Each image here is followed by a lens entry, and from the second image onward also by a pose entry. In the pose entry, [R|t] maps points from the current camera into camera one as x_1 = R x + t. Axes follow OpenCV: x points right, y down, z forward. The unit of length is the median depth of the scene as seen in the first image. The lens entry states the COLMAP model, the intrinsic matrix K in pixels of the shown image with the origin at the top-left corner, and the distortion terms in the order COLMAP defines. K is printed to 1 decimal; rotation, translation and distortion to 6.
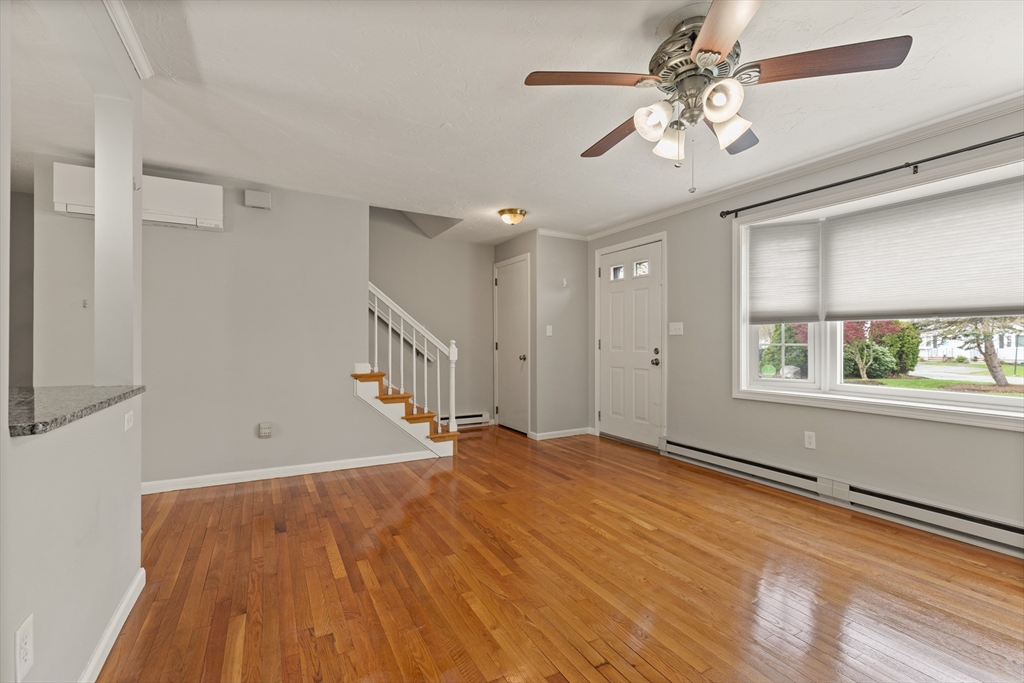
lens RADIAL K [[459.1, 0, 519.2], [0, 459.1, 341.8], [0, 0, 1]] dist [0.003902, -0.000045]
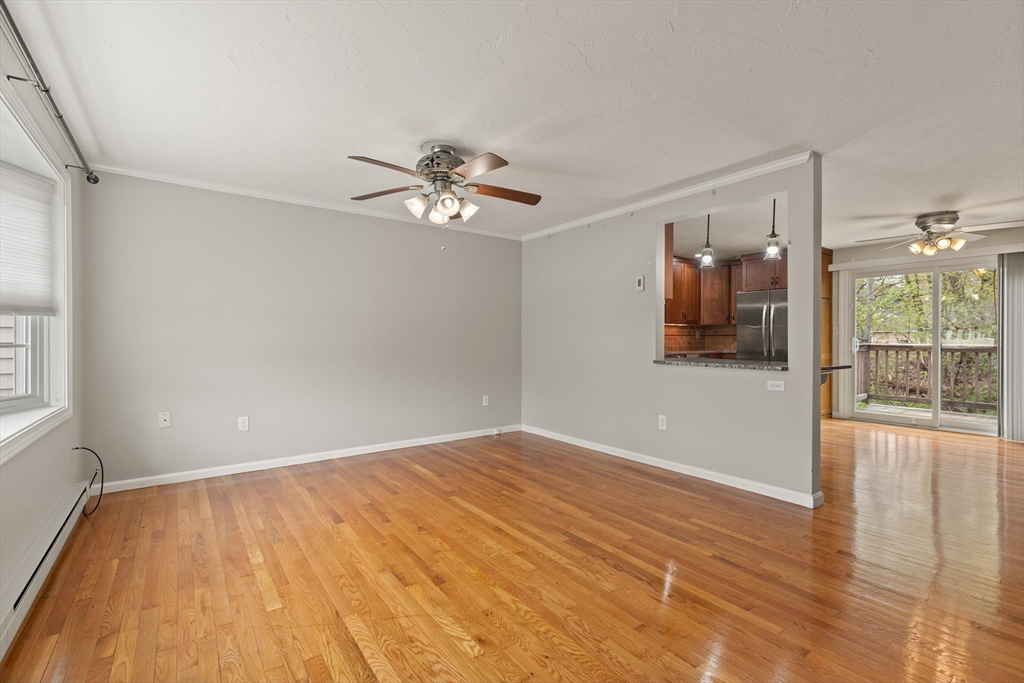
lens RADIAL K [[459.1, 0, 519.2], [0, 459.1, 341.8], [0, 0, 1]] dist [0.003902, -0.000045]
pose [[-0.991647, 0.000409, -0.128981, 0.157338], [-0.000685, 0.999964, 0.008433, -0.003550], [0.128980, 0.008451, -0.991611, 1.305225]]
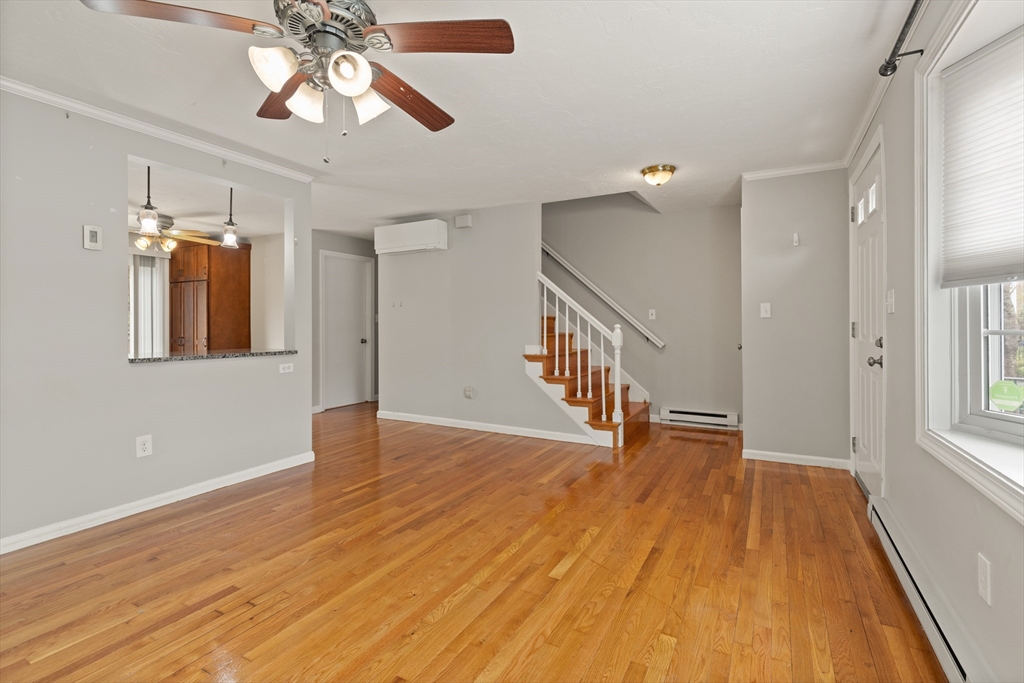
lens RADIAL K [[463.6, 0, 525.8], [0, 463.6, 325.8], [0, 0, 1]] dist [0.004011, 0.000416]
pose [[0.541344, -0.001457, -0.840800, 0.664736], [0.002904, 0.999996, 0.000136, -0.001736], [0.840796, -0.002515, 0.541346, 0.405372]]
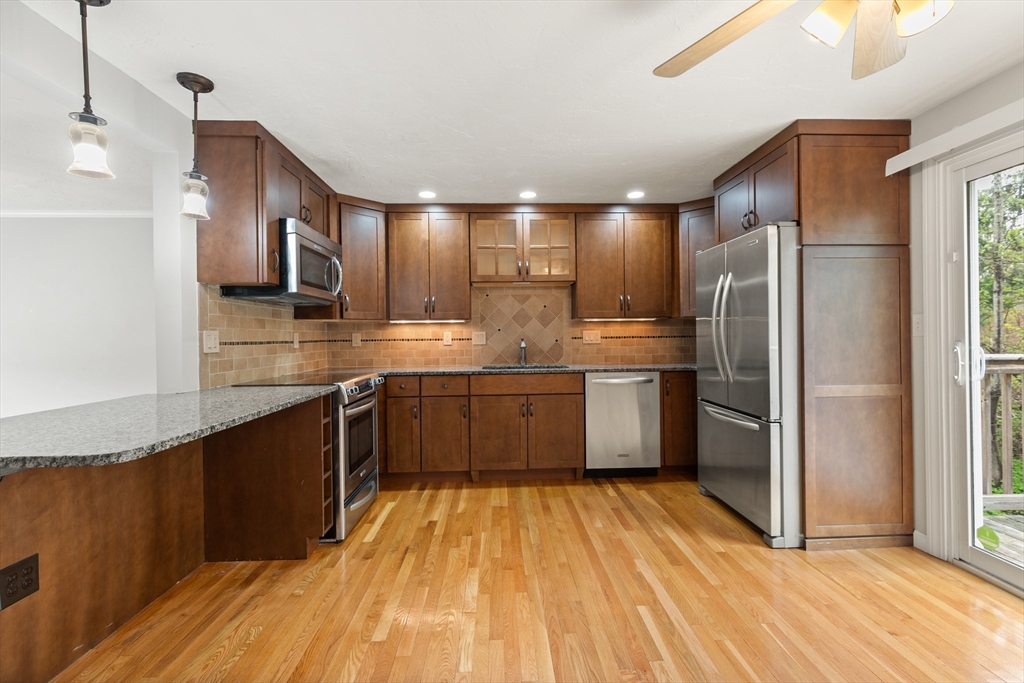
lens RADIAL K [[459.9, 0, 519.8], [0, 459.9, 336.6], [0, 0, 1]] dist [0.006764, -0.000363]
pose [[-0.895264, 0.009971, 0.445423, -1.019619], [0.012348, 0.999921, 0.002435, -0.023519], [-0.445364, 0.007680, -0.895317, 0.611129]]
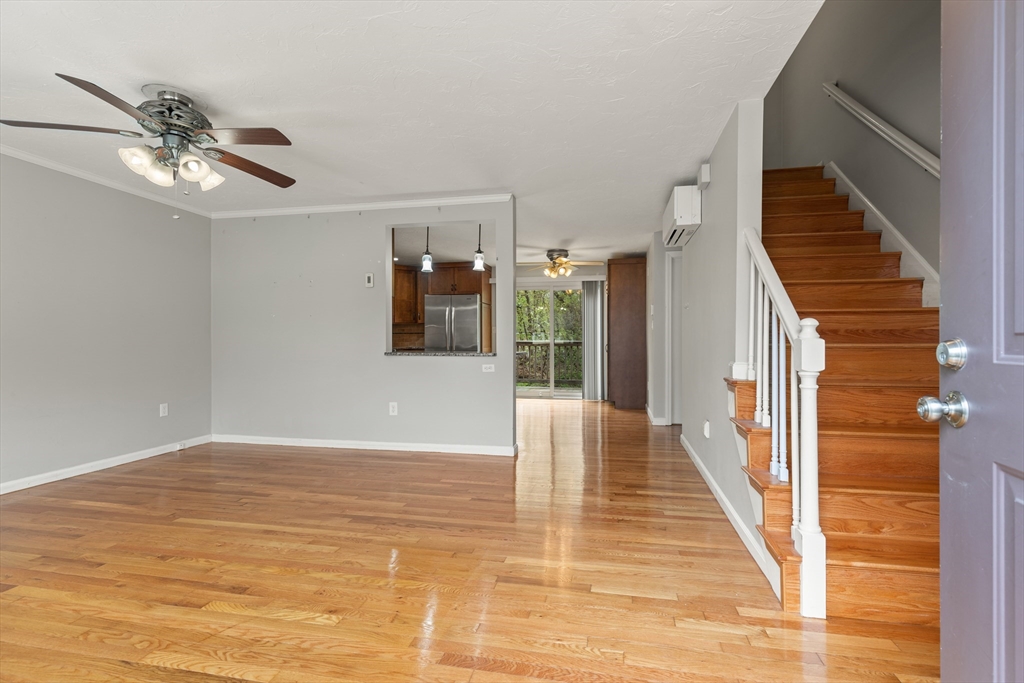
lens RADIAL K [[463.5, 0, 523.4], [0, 463.5, 341.9], [0, 0, 1]] dist [0.001761, -0.000104]
pose [[-0.648578, 0.003523, -0.761140, 0.372585], [0.000326, 0.999990, 0.004350, 0.017274], [0.761148, 0.002573, -0.648573, 1.309186]]
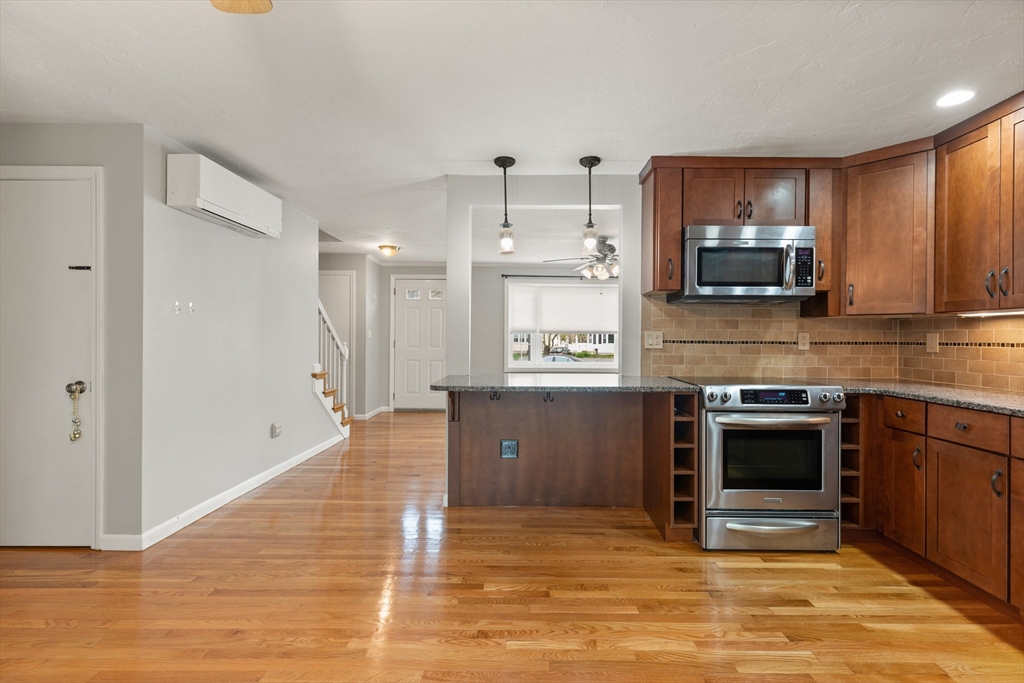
lens RADIAL K [[458.7, 0, 523.0], [0, 458.7, 337.1], [0, 0, 1]] dist [0.002420, -0.000099]
pose [[0.494073, 0.003805, 0.869412, -1.182700], [-0.005385, 0.999985, -0.001316, -0.022632], [-0.869404, -0.004032, 0.494086, -0.011988]]
